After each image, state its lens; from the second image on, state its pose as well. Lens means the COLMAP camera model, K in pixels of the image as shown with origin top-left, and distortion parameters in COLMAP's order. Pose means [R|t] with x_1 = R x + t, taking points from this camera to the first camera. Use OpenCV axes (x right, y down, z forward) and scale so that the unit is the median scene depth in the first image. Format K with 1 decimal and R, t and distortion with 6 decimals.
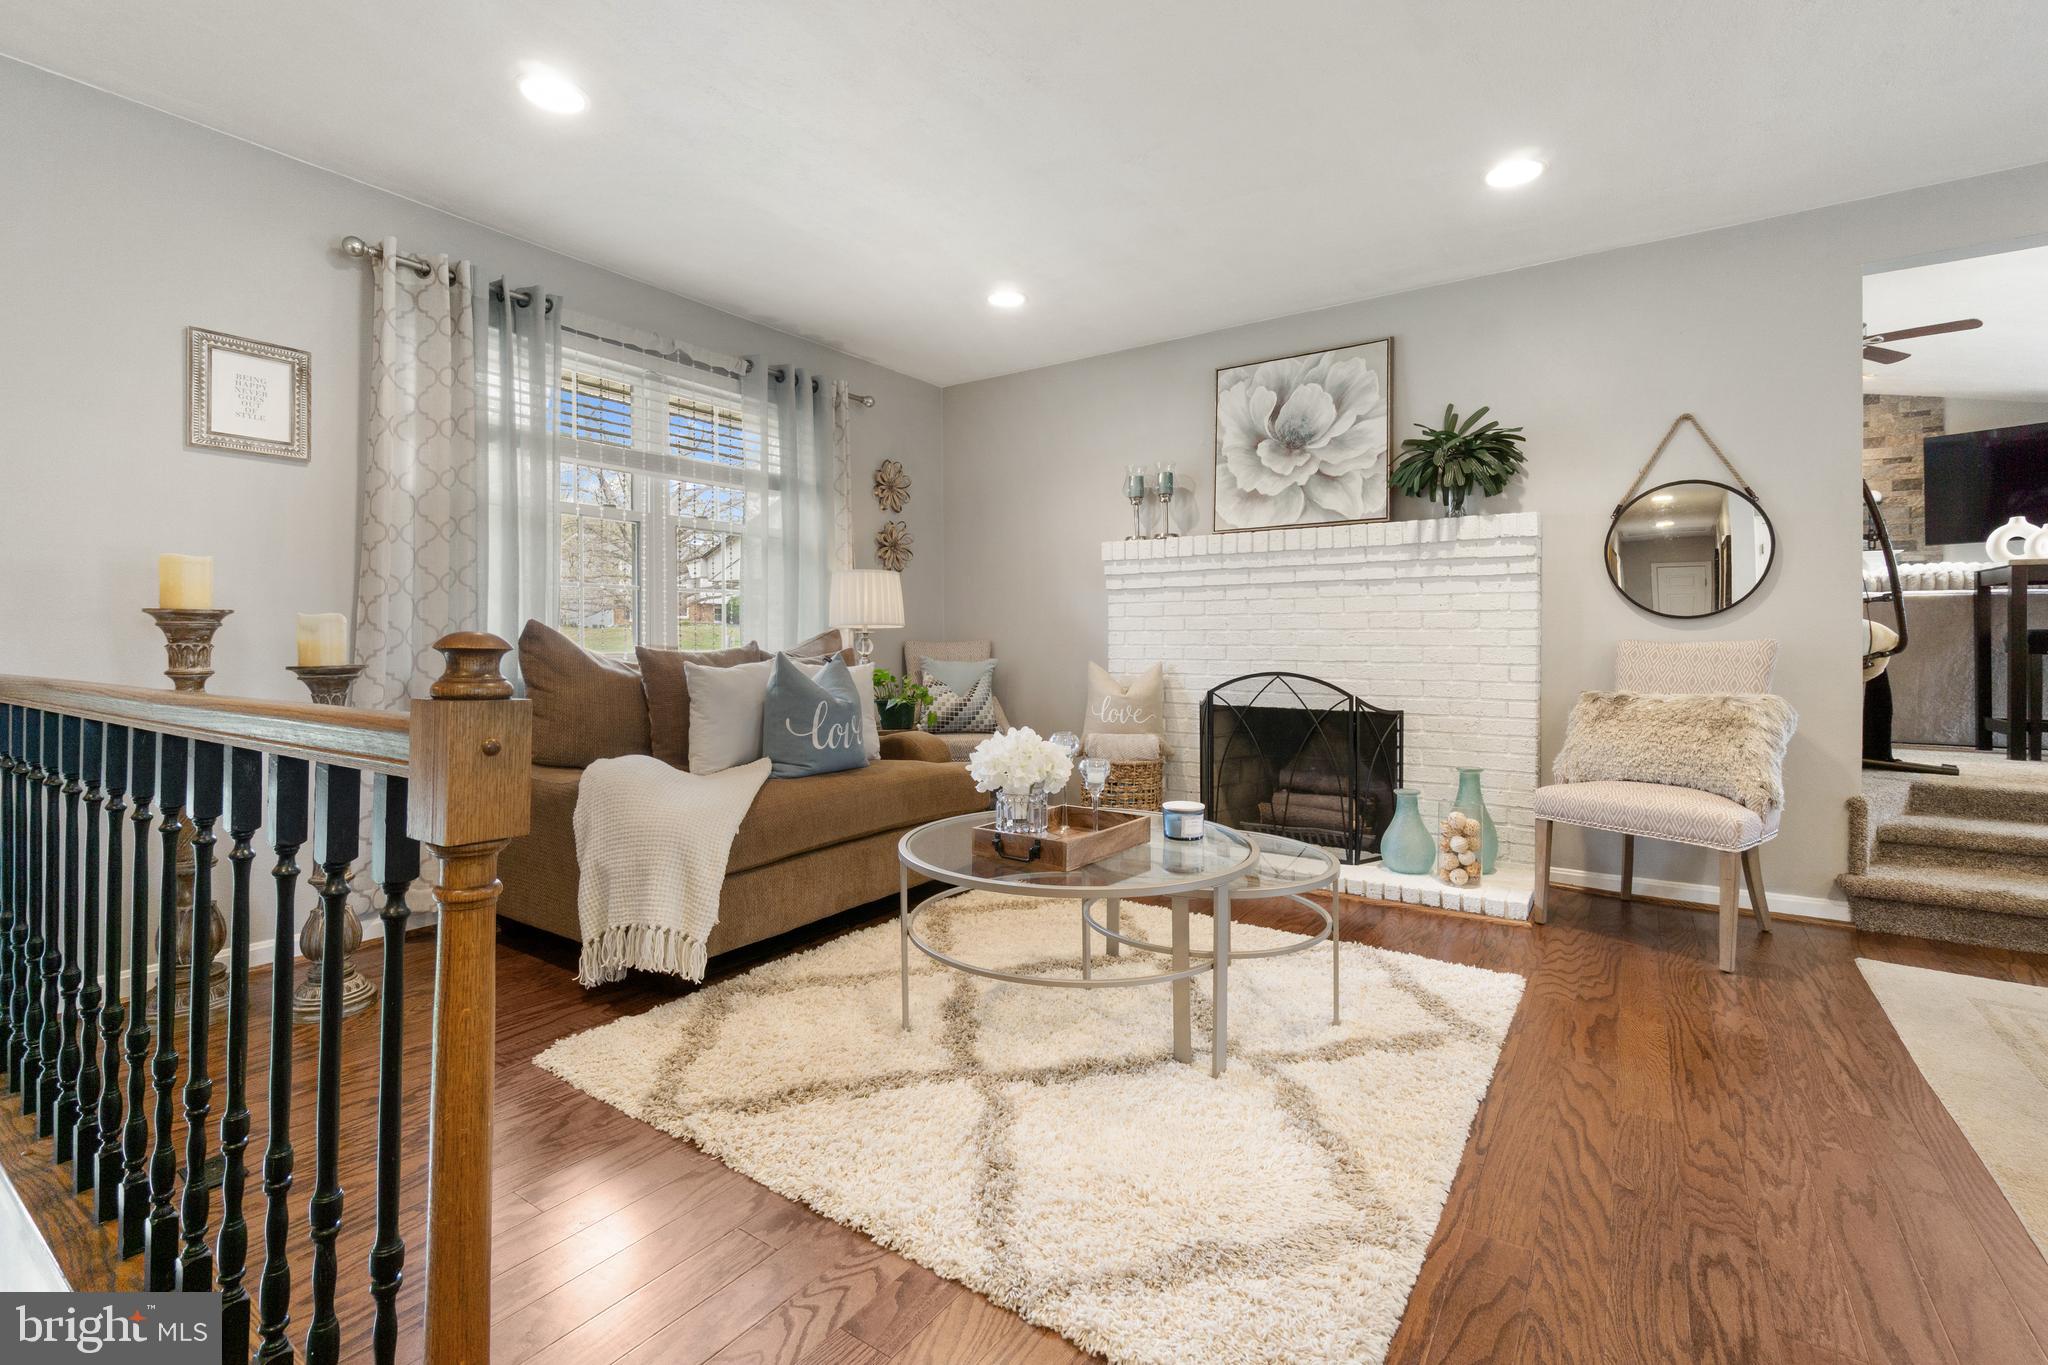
lens RADIAL K [[892.6, 0, 1031.1], [0, 892.6, 672.7], [0, 0, 1]] dist [-0.001206, -0.000308]
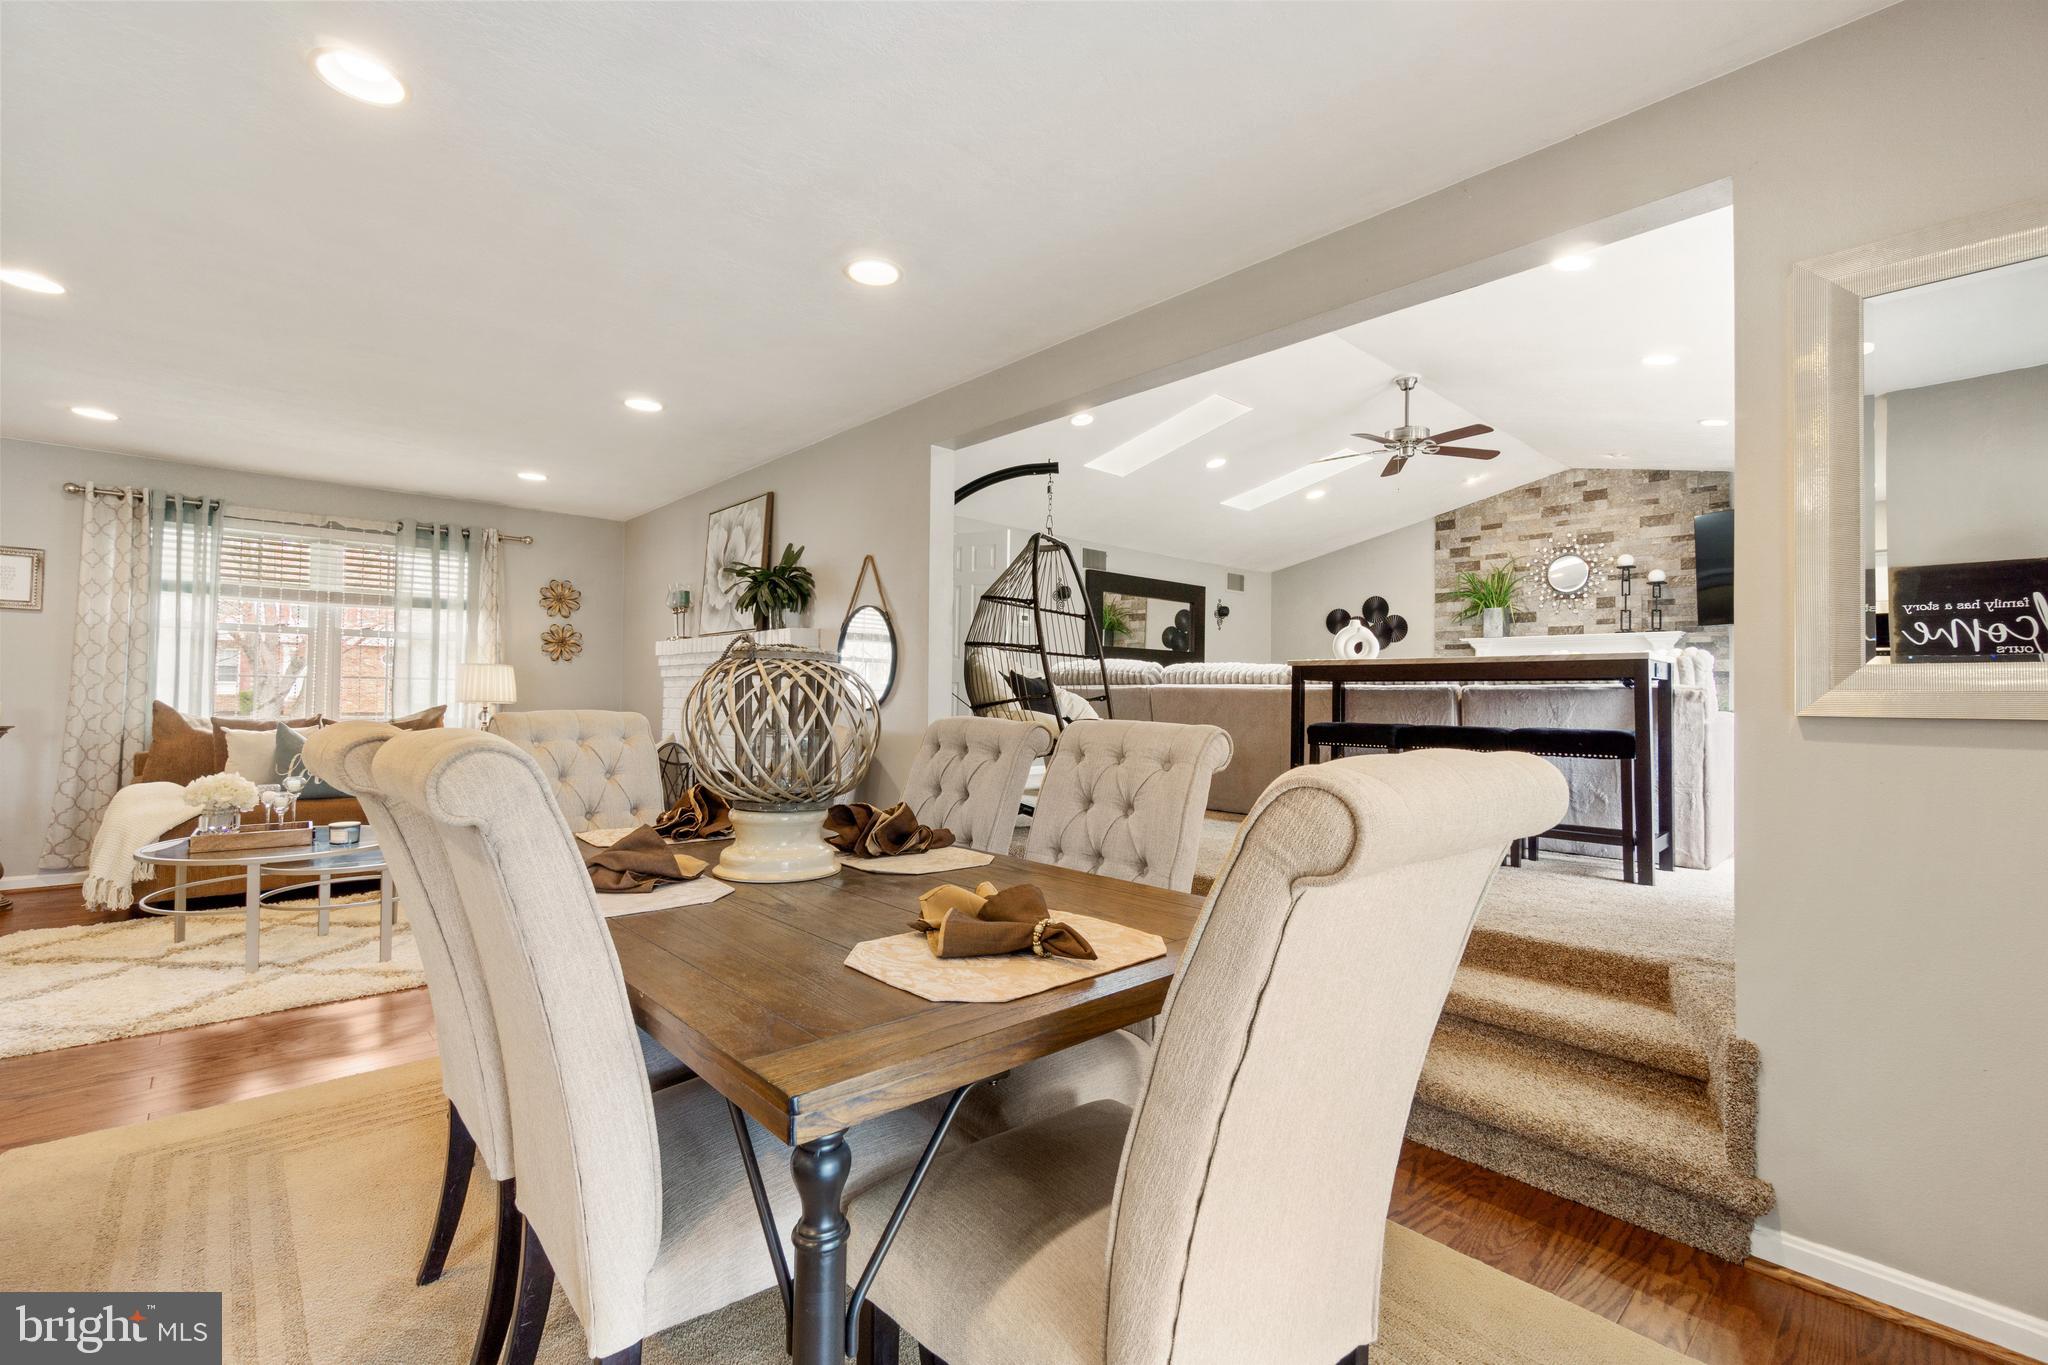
lens RADIAL K [[892.6, 0, 1013.0], [0, 892.6, 686.3], [0, 0, 1]] dist [-0.001206, -0.000308]
pose [[0.972391, 0.010861, -0.233103, 0.978180], [-0.023554, 0.998383, -0.051736, -0.025184], [0.232164, 0.055798, 0.971075, -0.174123]]
